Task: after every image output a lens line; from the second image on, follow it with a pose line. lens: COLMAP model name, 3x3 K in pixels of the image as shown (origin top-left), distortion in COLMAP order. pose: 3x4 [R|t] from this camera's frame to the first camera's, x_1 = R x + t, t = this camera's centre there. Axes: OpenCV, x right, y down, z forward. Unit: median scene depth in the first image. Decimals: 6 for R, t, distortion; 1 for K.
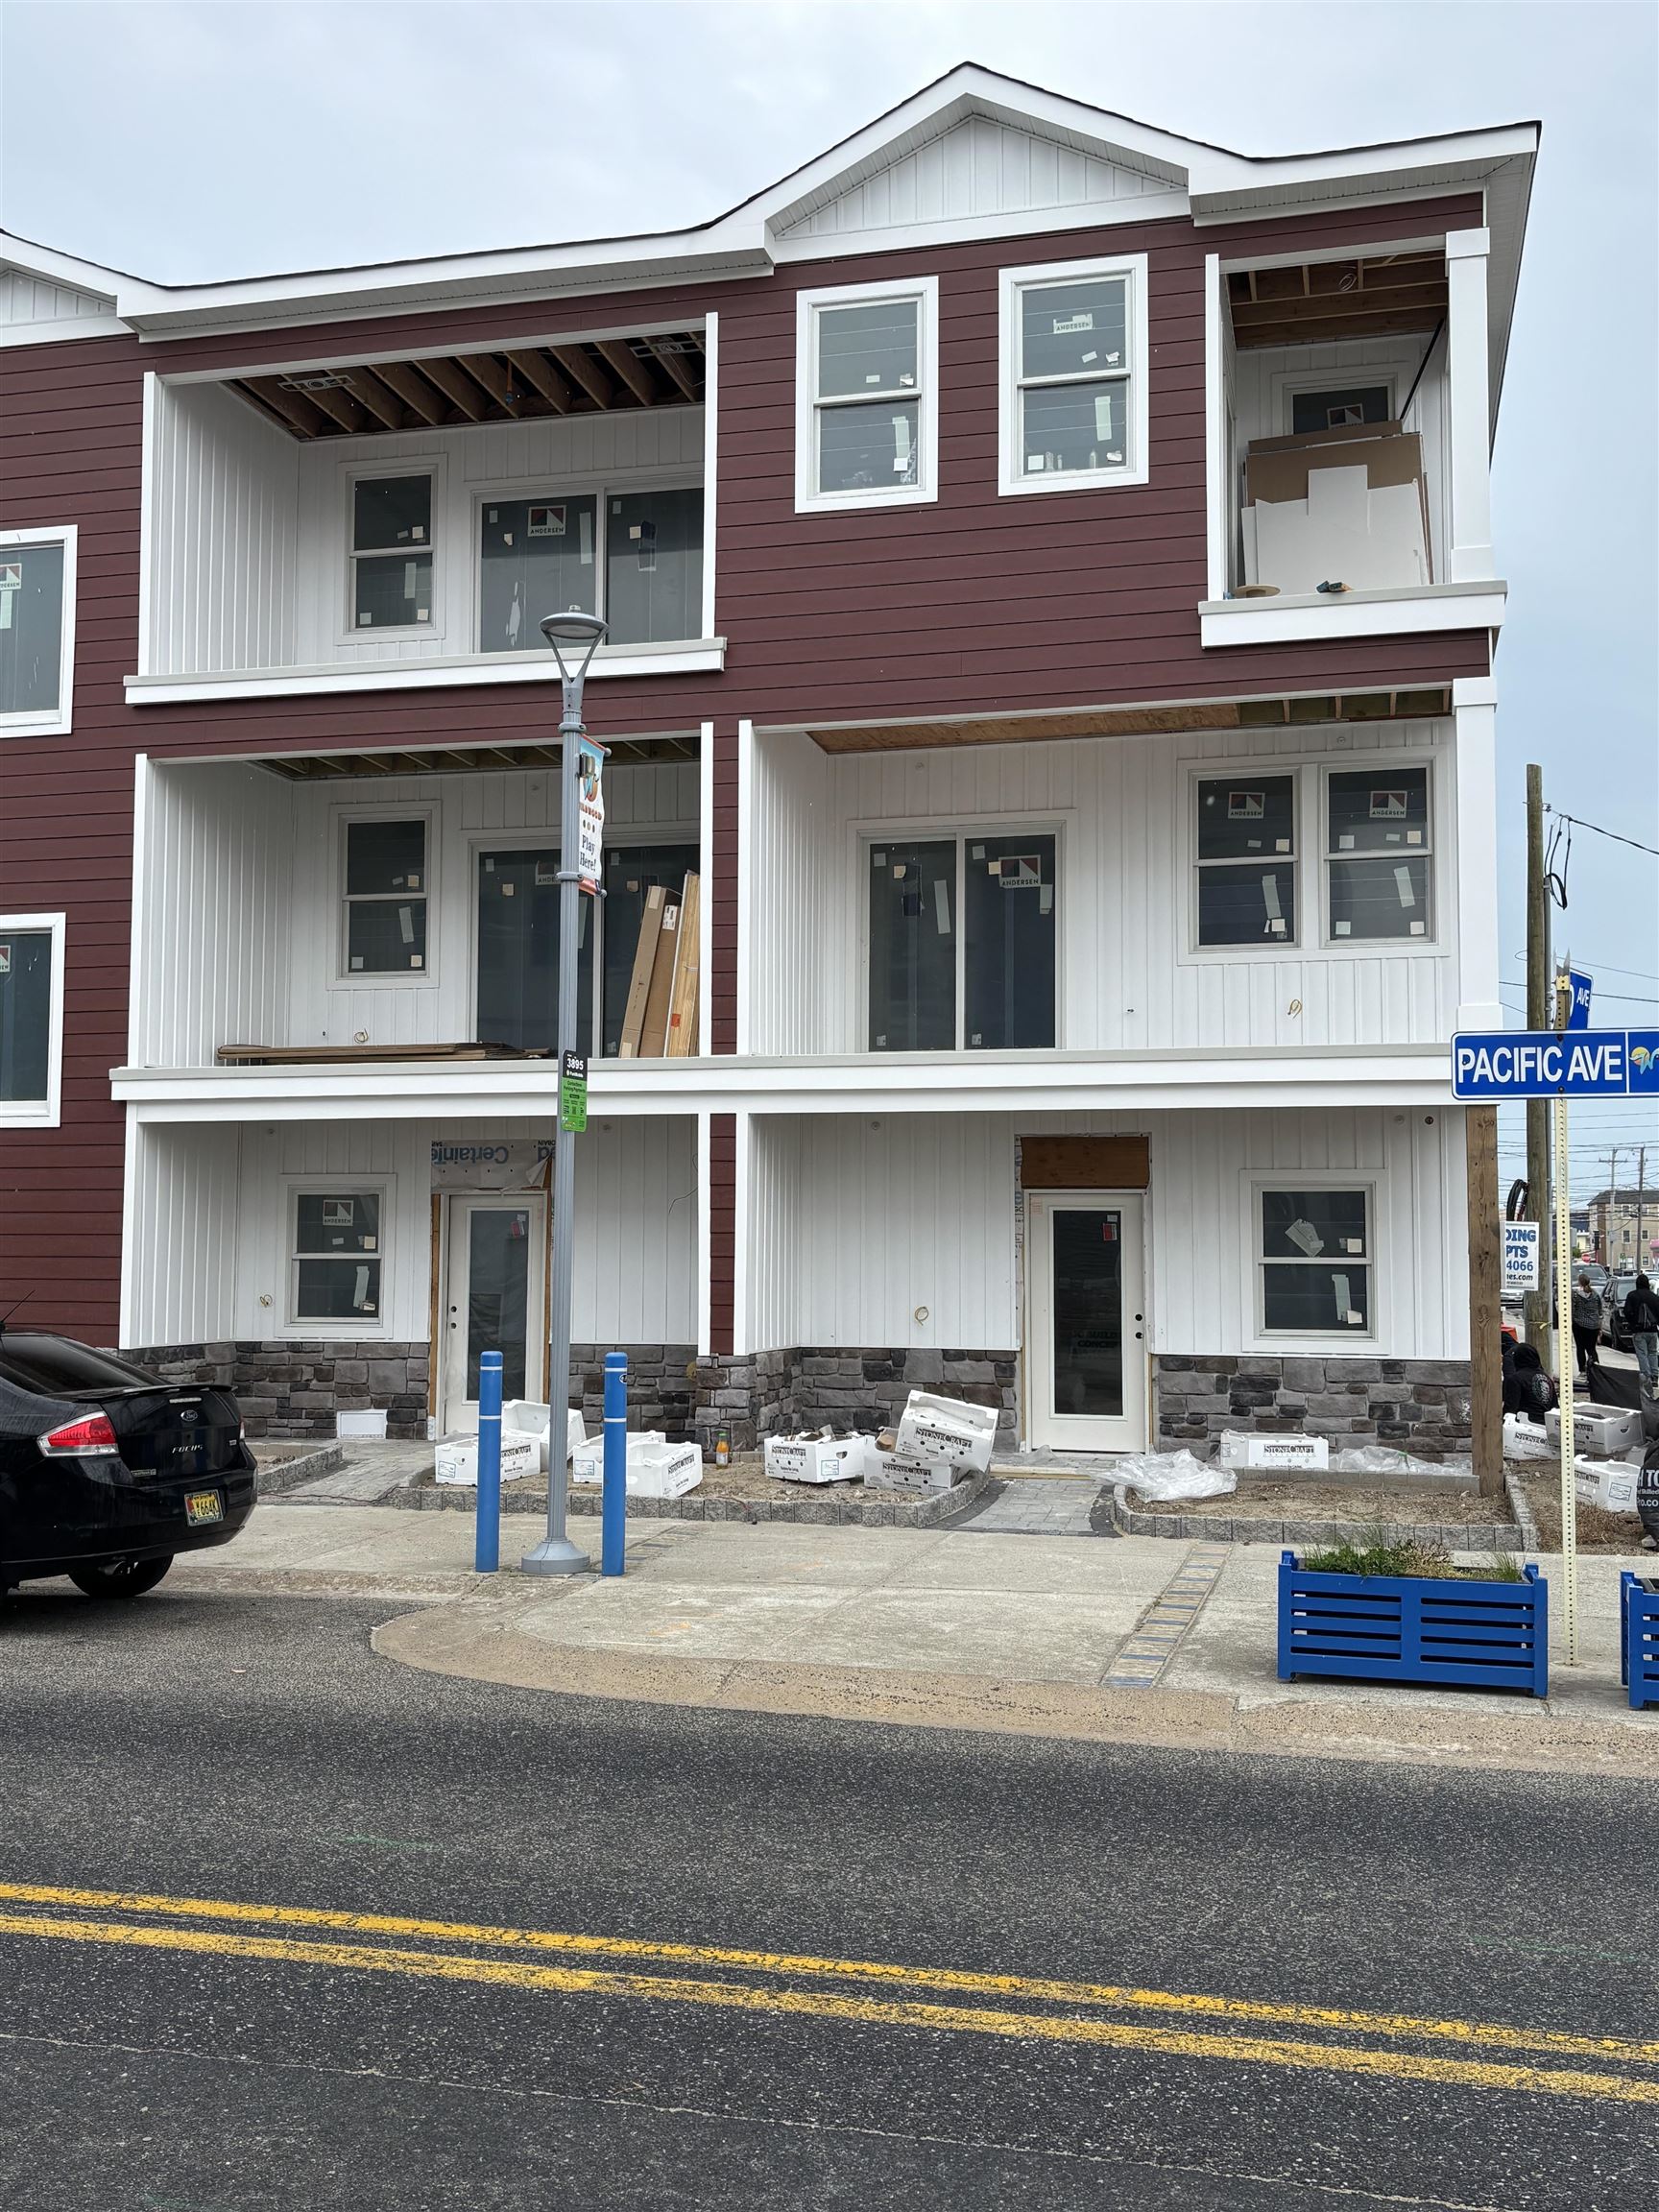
lens RADIAL K [[2124.9, 0, 800.3], [0, 2124.9, 1092.8], [0, 0, 1]] dist [0.031600, 0.000000]
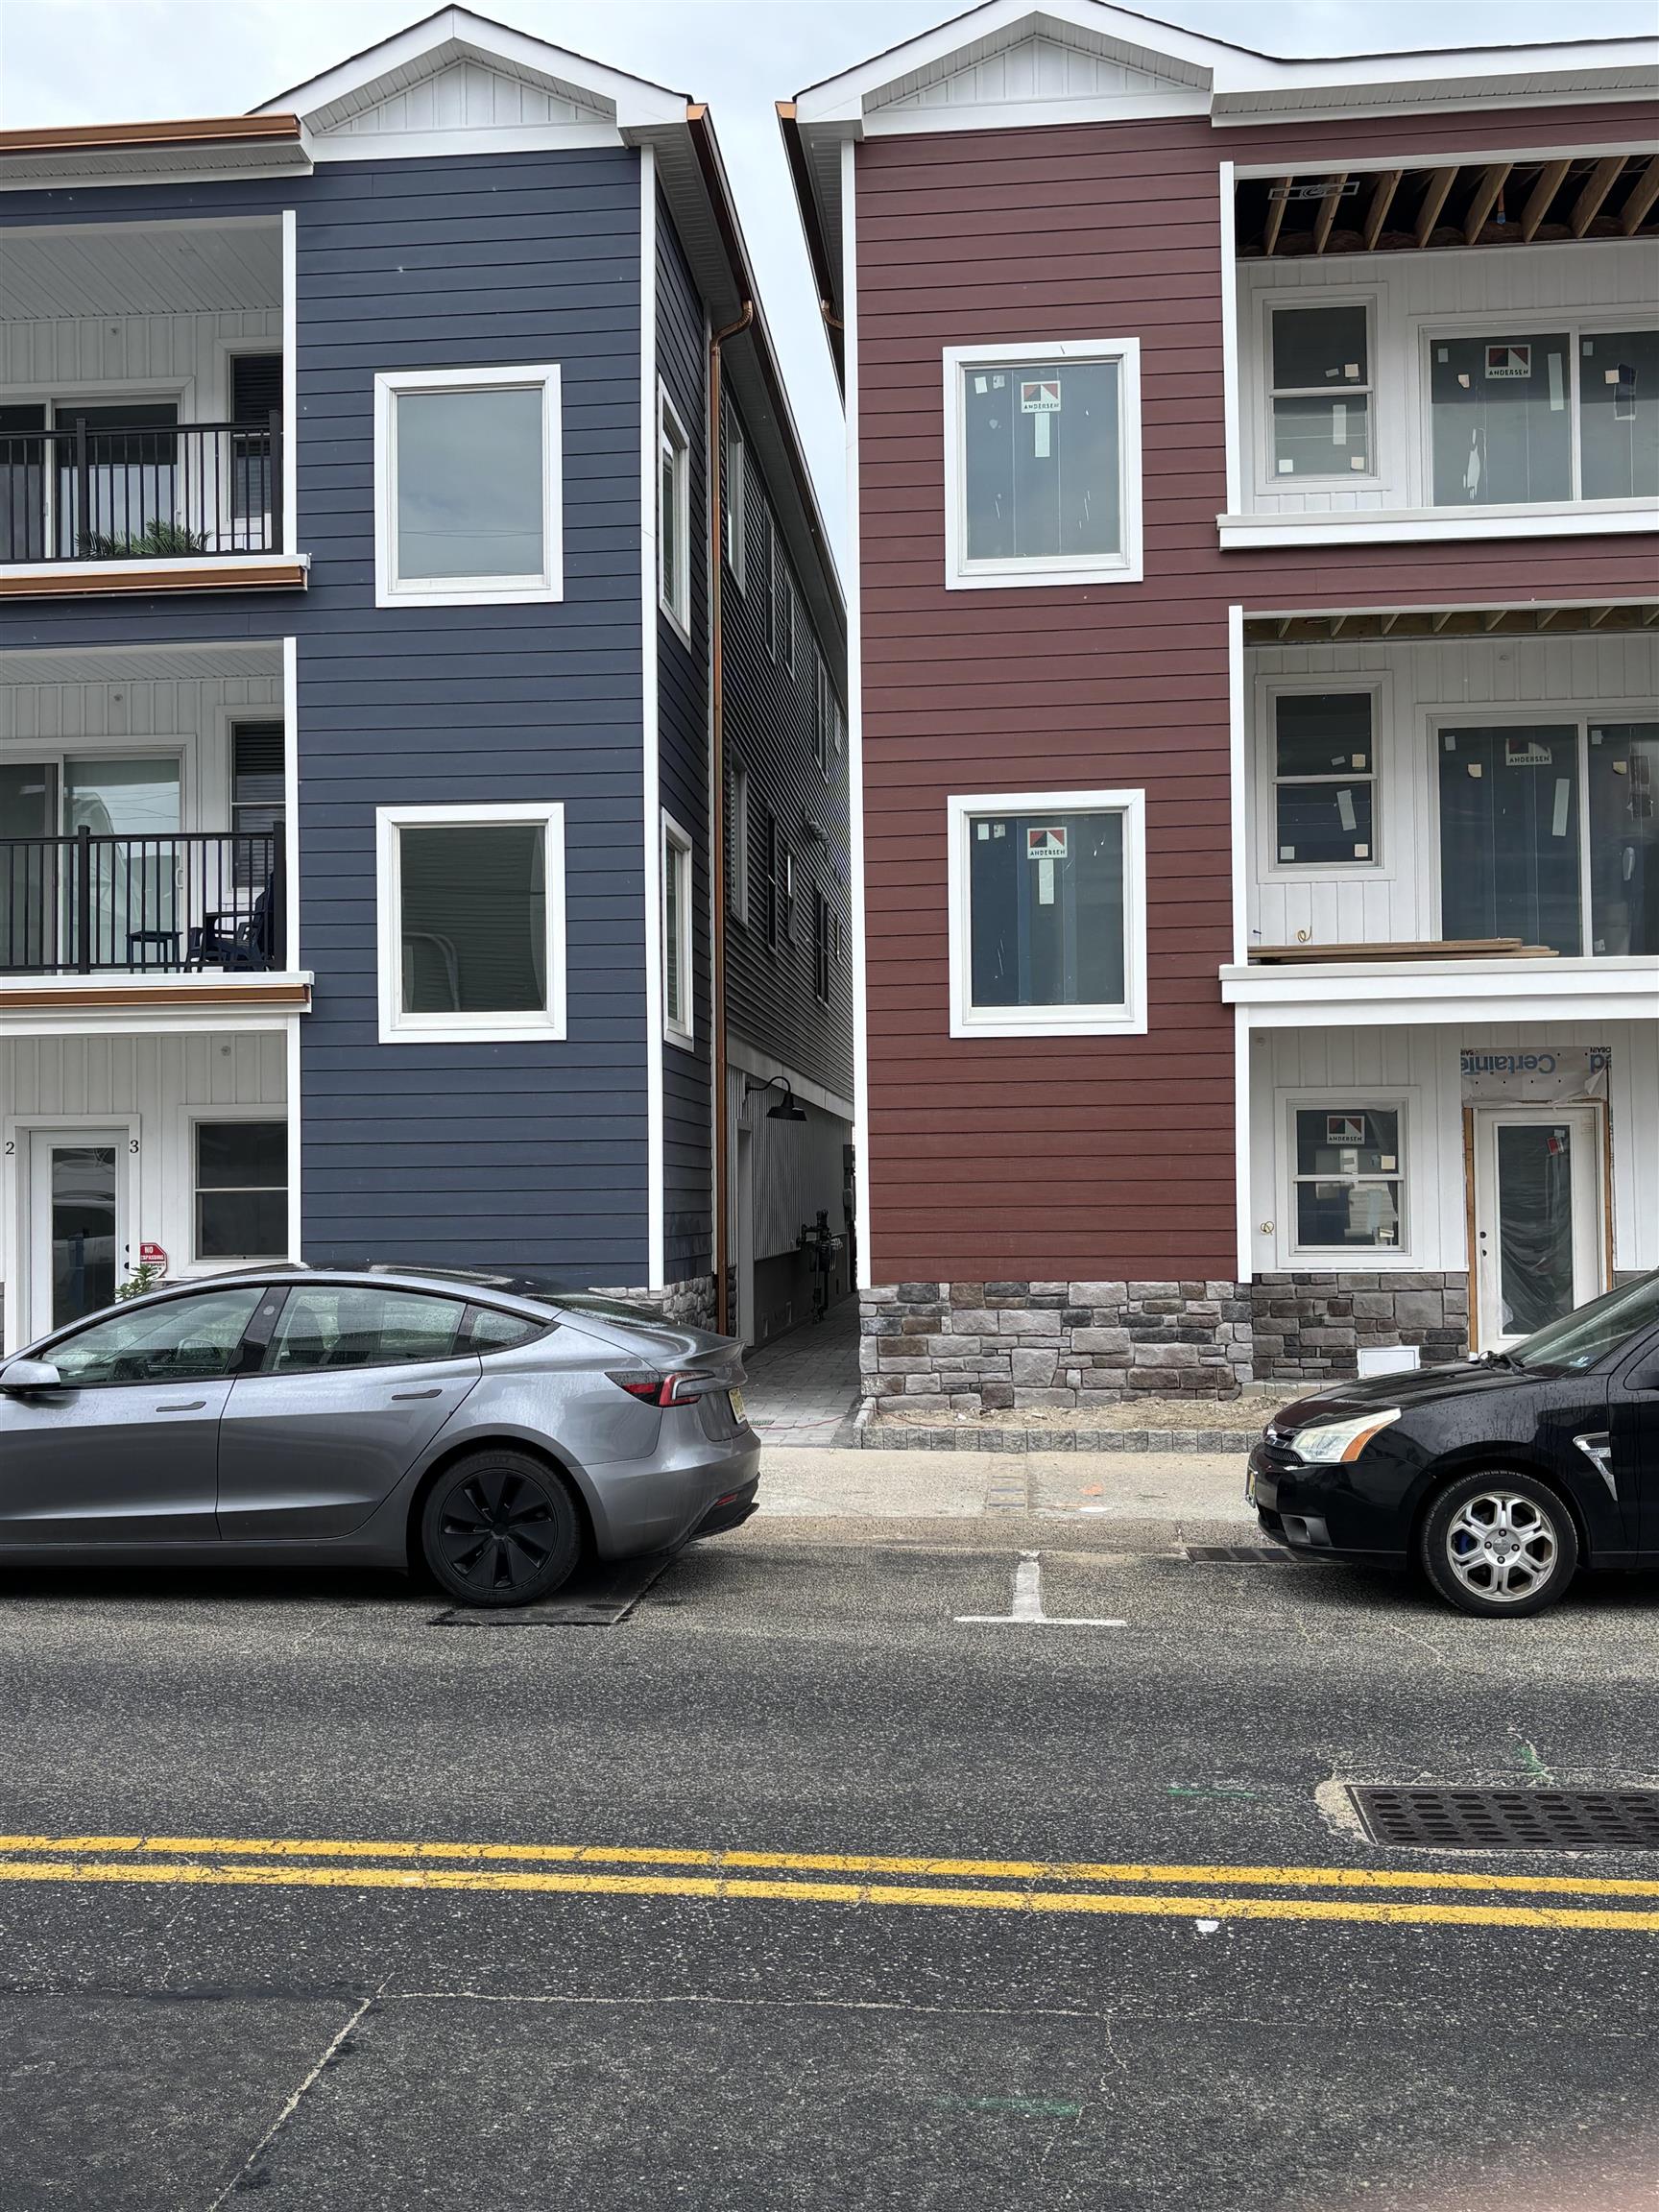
lens RADIAL K [[2124.9, 0, 805.9], [0, 2124.9, 1109.7], [0, 0, 1]] dist [0.031600, 0.000000]
pose [[0.988529, -0.008724, 0.150782, -0.618735], [0.002316, 0.999089, 0.042618, 0.009816], [-0.151016, -0.041780, 0.987648, 0.154804]]
